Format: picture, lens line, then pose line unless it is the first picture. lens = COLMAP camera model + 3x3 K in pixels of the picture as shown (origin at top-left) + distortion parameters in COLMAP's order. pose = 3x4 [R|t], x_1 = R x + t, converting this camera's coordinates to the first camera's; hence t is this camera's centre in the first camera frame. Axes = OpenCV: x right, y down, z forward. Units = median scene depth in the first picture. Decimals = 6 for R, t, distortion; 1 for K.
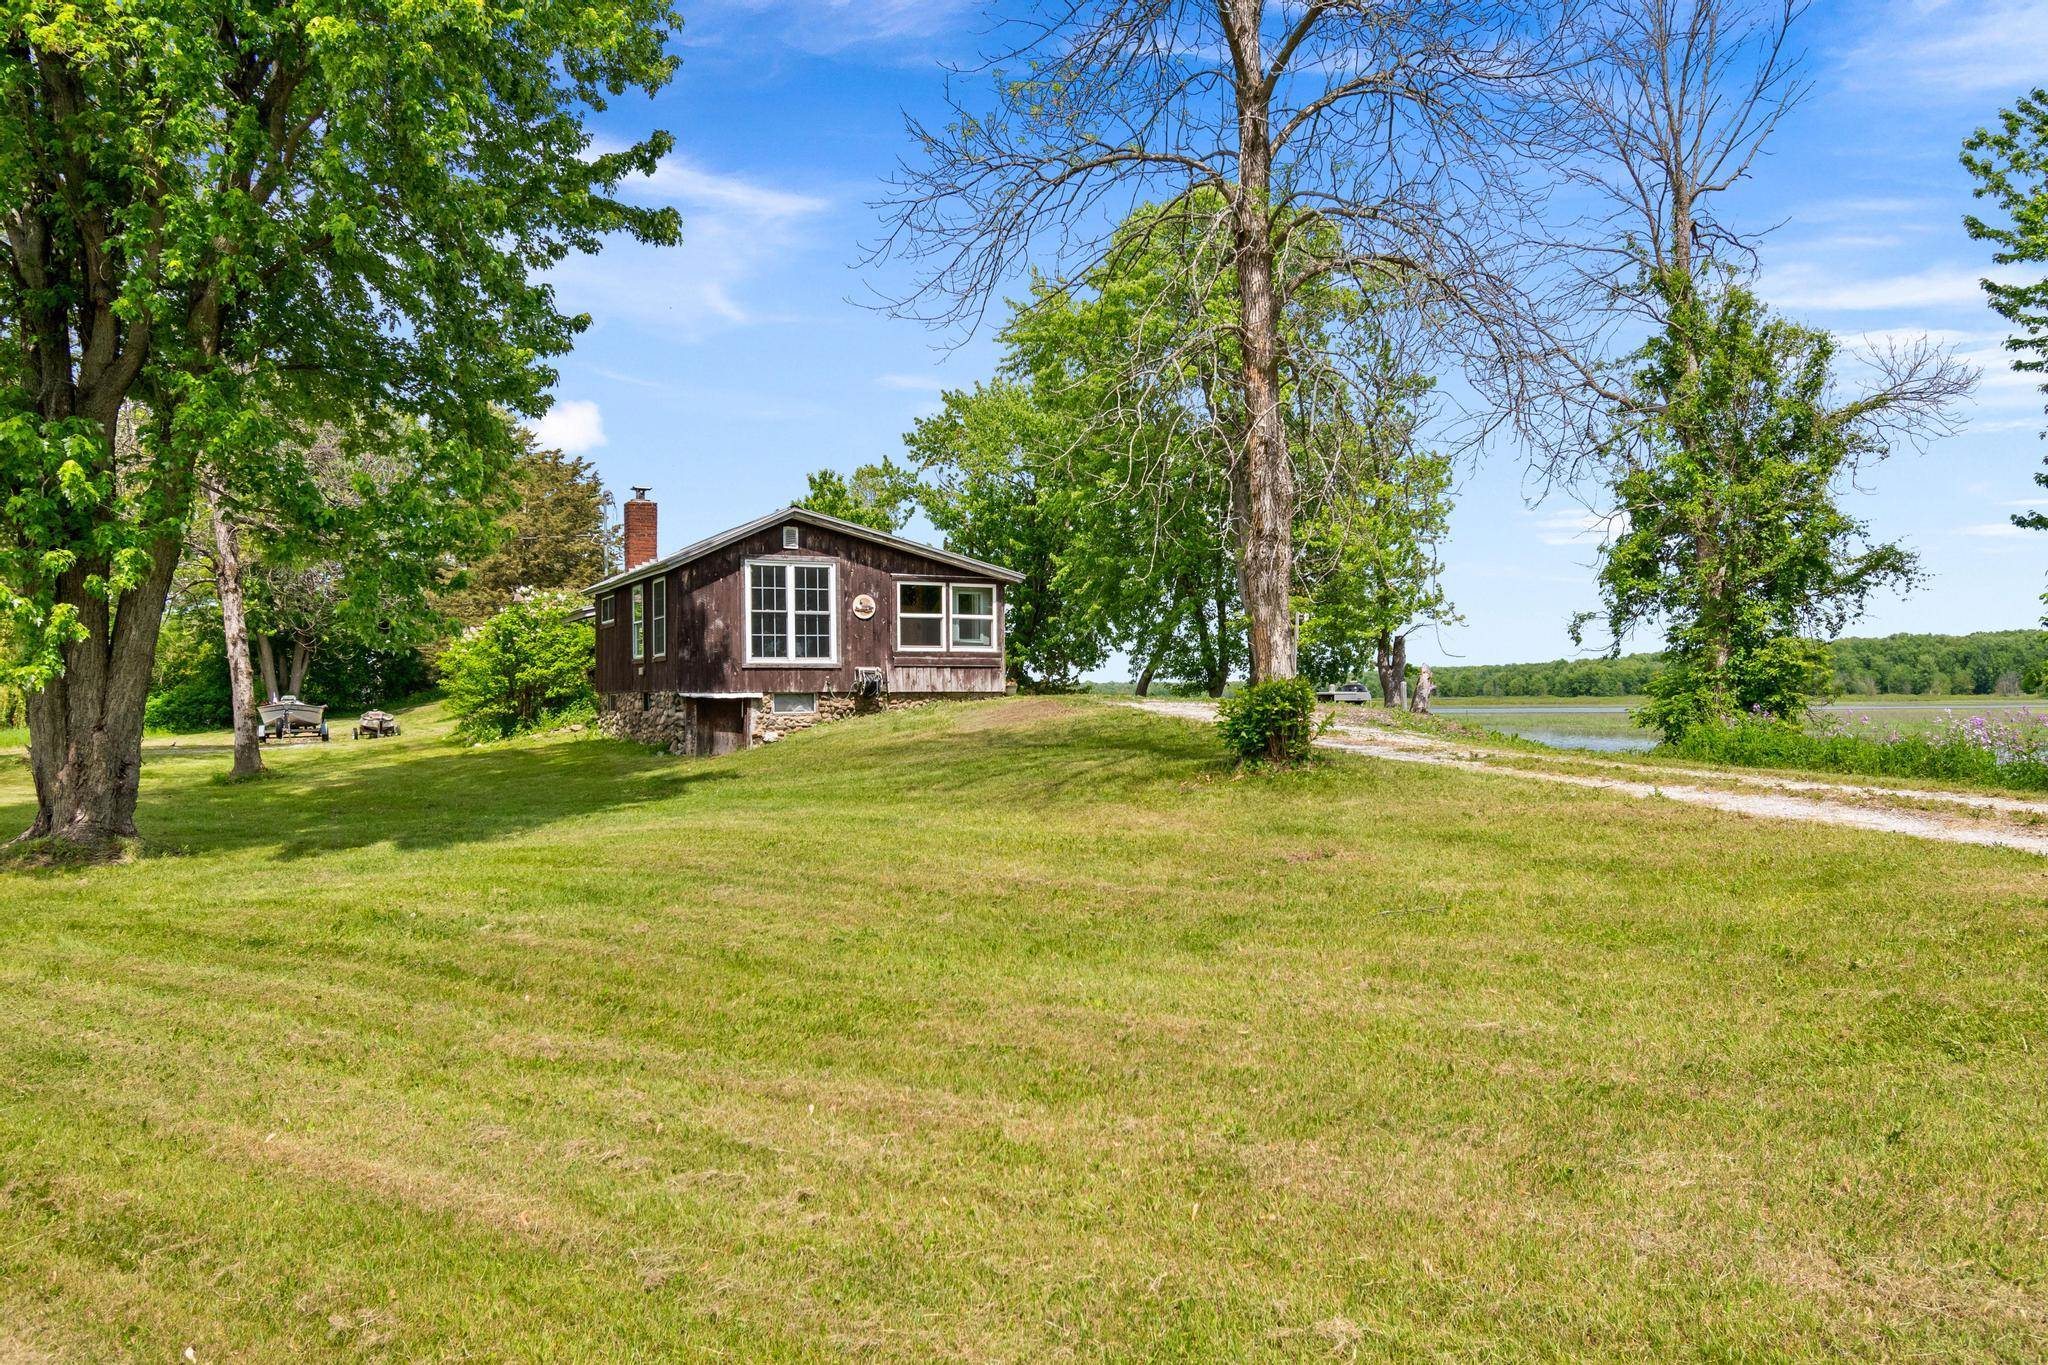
lens RADIAL K [[1500.2, 0, 1029.2], [0, 1500.2, 654.6], [0, 0, 1]] dist [-0.001376, -0.000187]
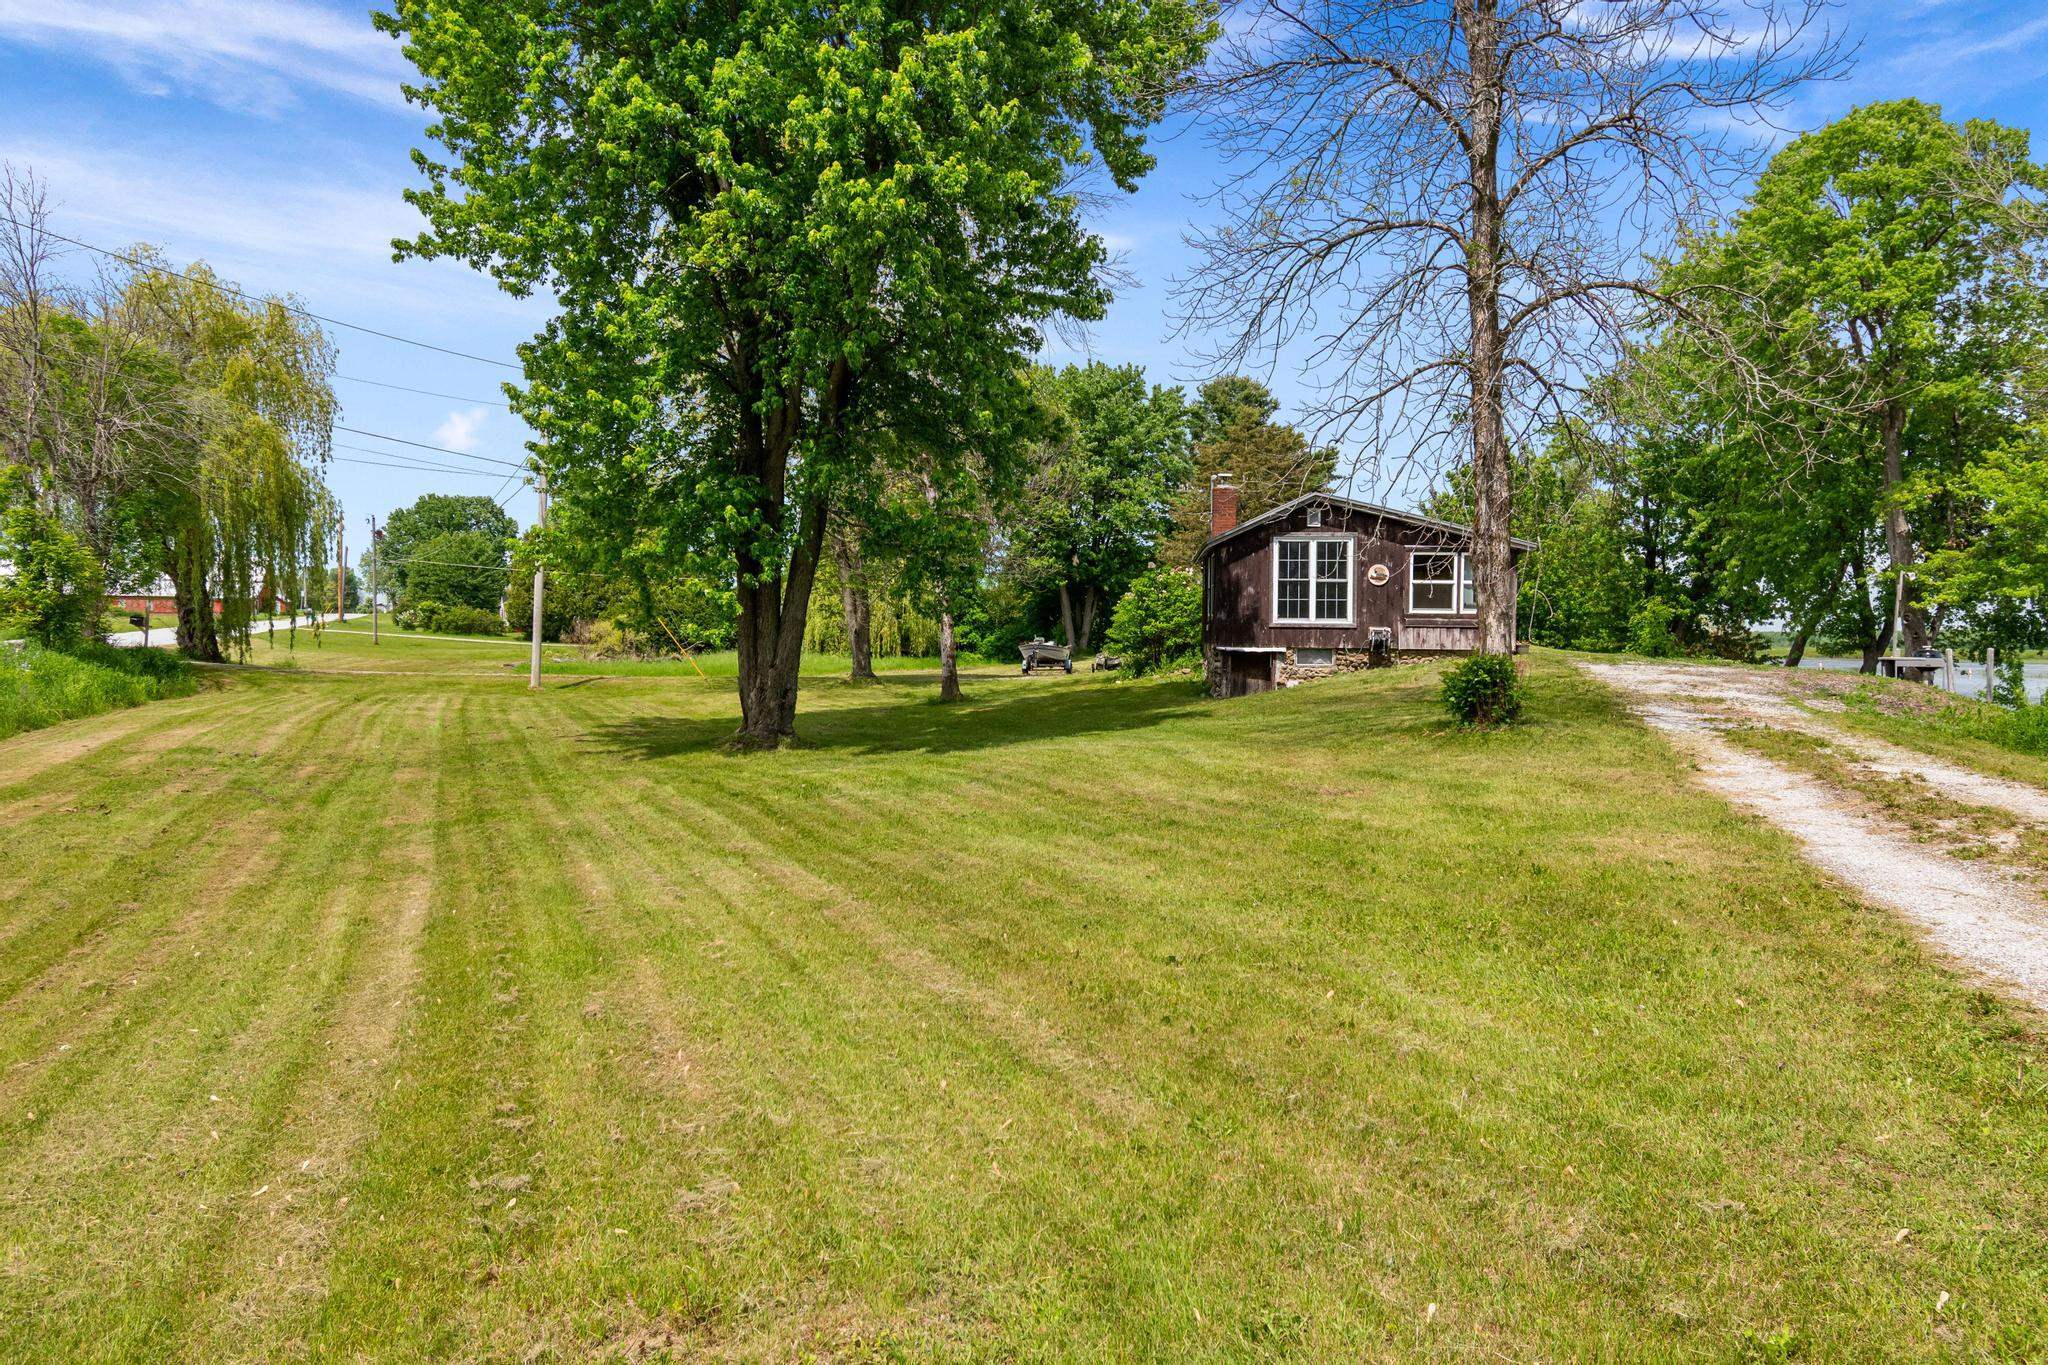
lens RADIAL K [[1469.9, 0, 1024.0], [0, 1469.9, 682.5], [0, 0, 1]] dist [0.012556, -0.008016]
pose [[0.841857, 0.034227, -0.538615, 0.277317], [-0.001078, 0.998092, 0.061740, -0.019100], [0.539700, -0.051395, 0.840287, -0.105156]]
